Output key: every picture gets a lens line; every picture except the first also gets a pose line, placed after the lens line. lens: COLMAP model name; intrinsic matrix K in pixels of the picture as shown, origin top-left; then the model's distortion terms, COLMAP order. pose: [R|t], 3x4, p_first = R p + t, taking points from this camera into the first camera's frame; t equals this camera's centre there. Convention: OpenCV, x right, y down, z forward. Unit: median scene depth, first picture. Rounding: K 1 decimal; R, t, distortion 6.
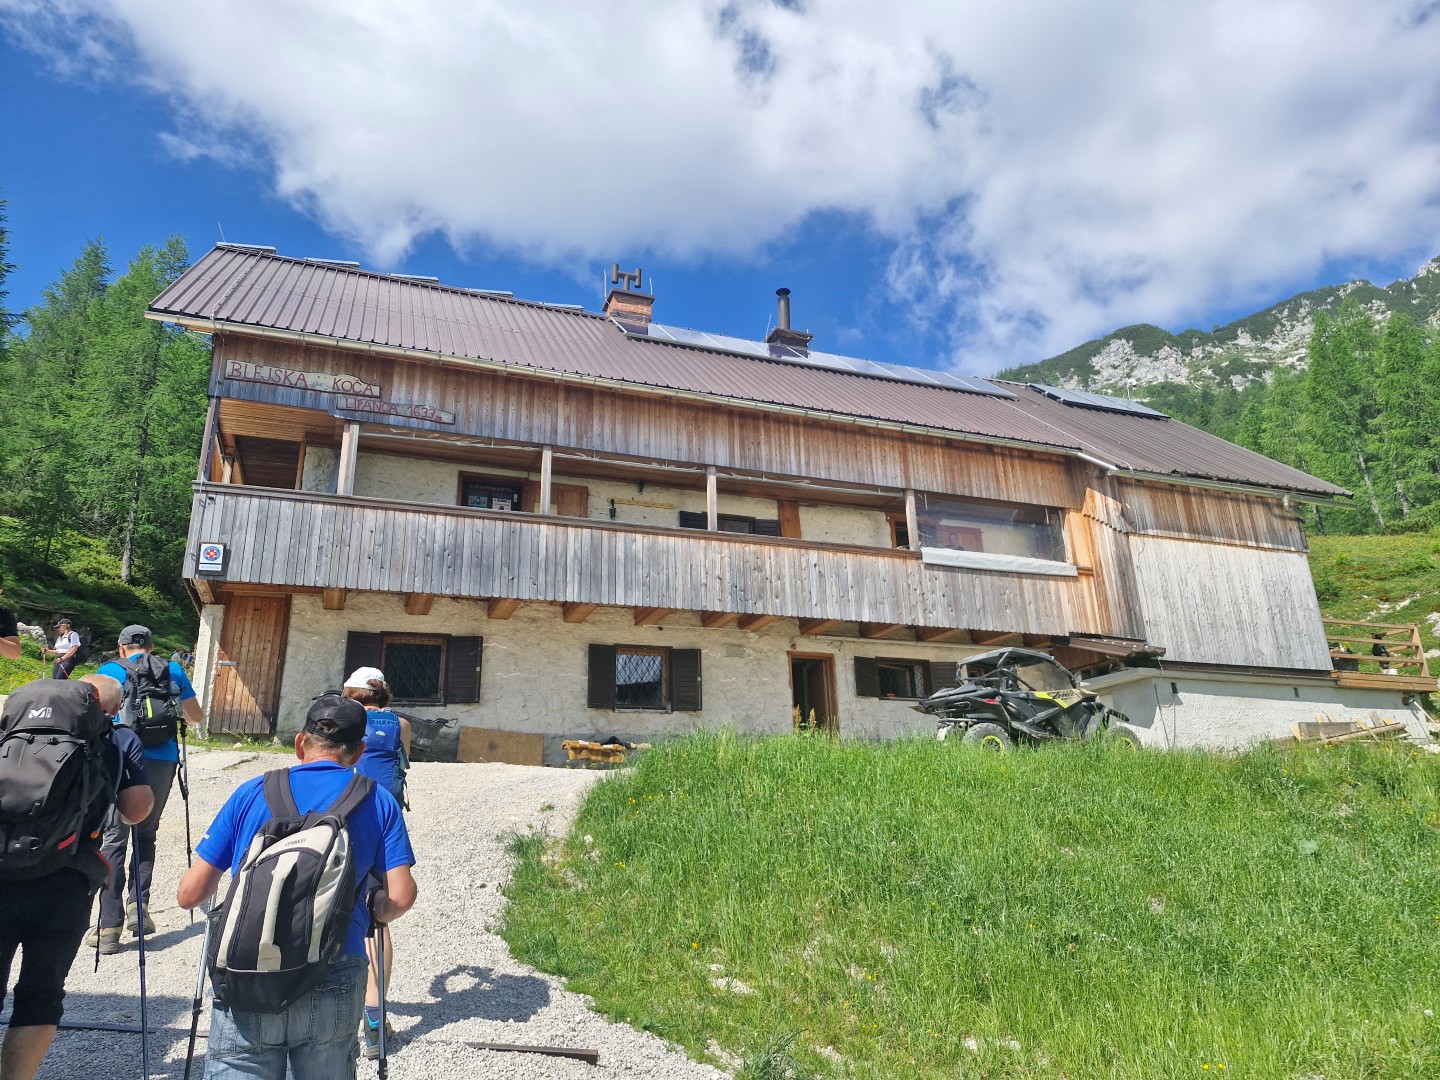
lens RADIAL K [[1036.5, 0, 720.0], [0, 1036.5, 540.0], [0, 0, 1]] dist [0.095055, -0.111868]
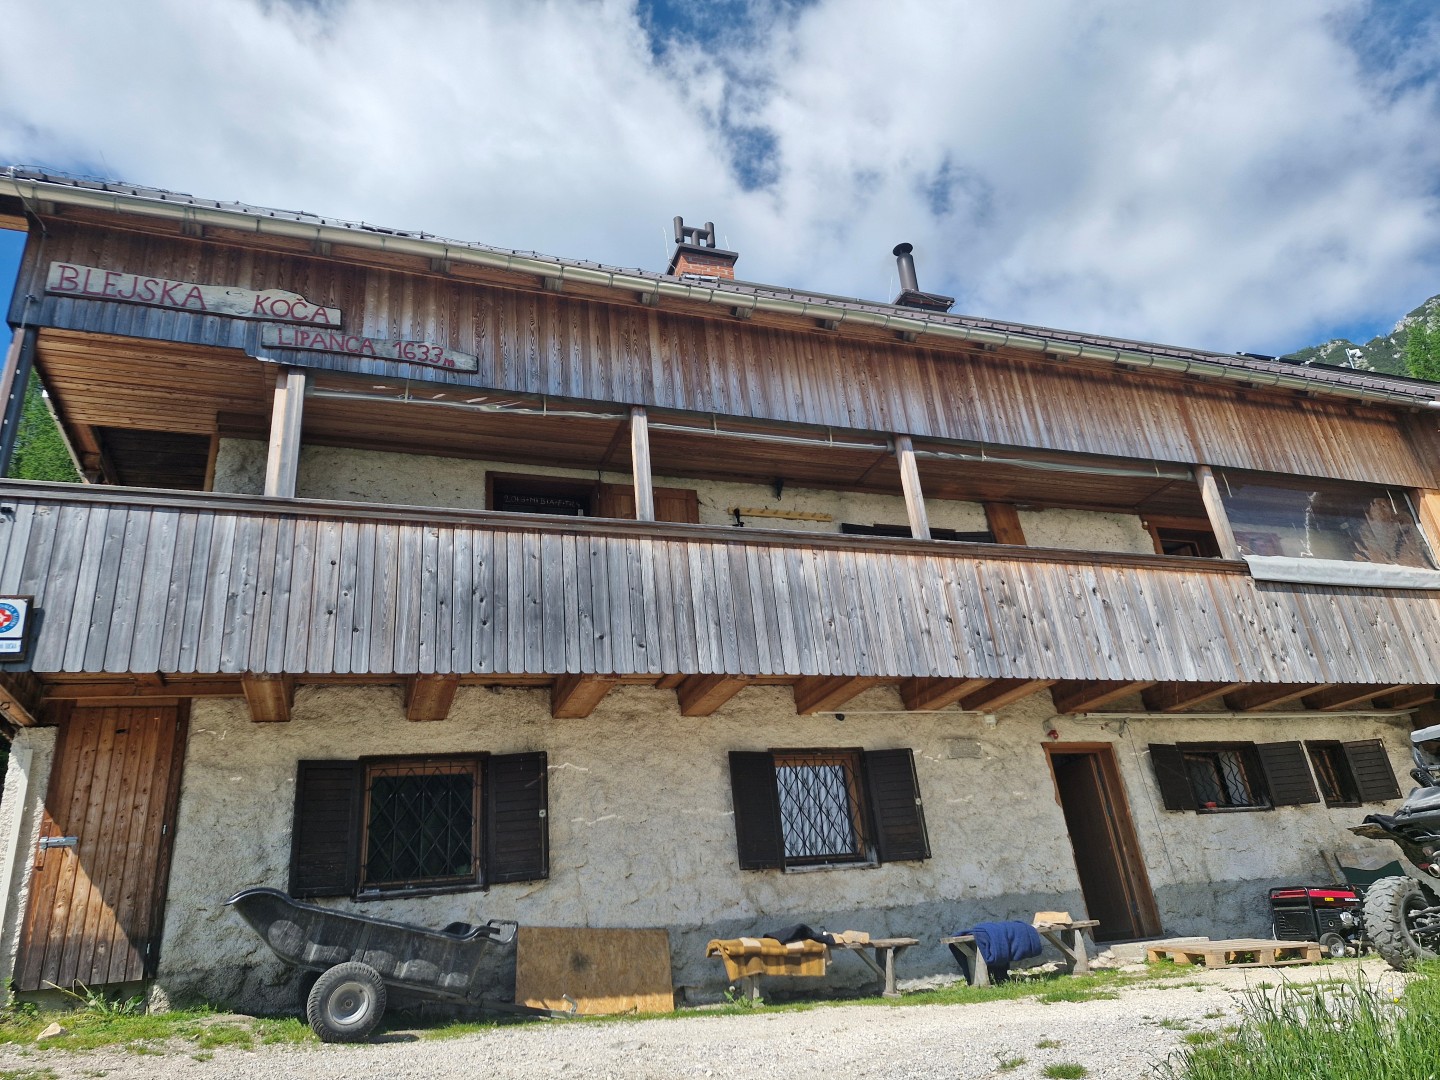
lens RADIAL K [[1036.5, 0, 720.0], [0, 1036.5, 540.0], [0, 0, 1]] dist [0.095055, -0.111868]
pose [[0.997342, -0.072723, 0.004443, -0.128741], [0.072807, 0.992463, -0.098568, 0.041829], [0.002759, 0.098629, 0.995120, 0.434452]]
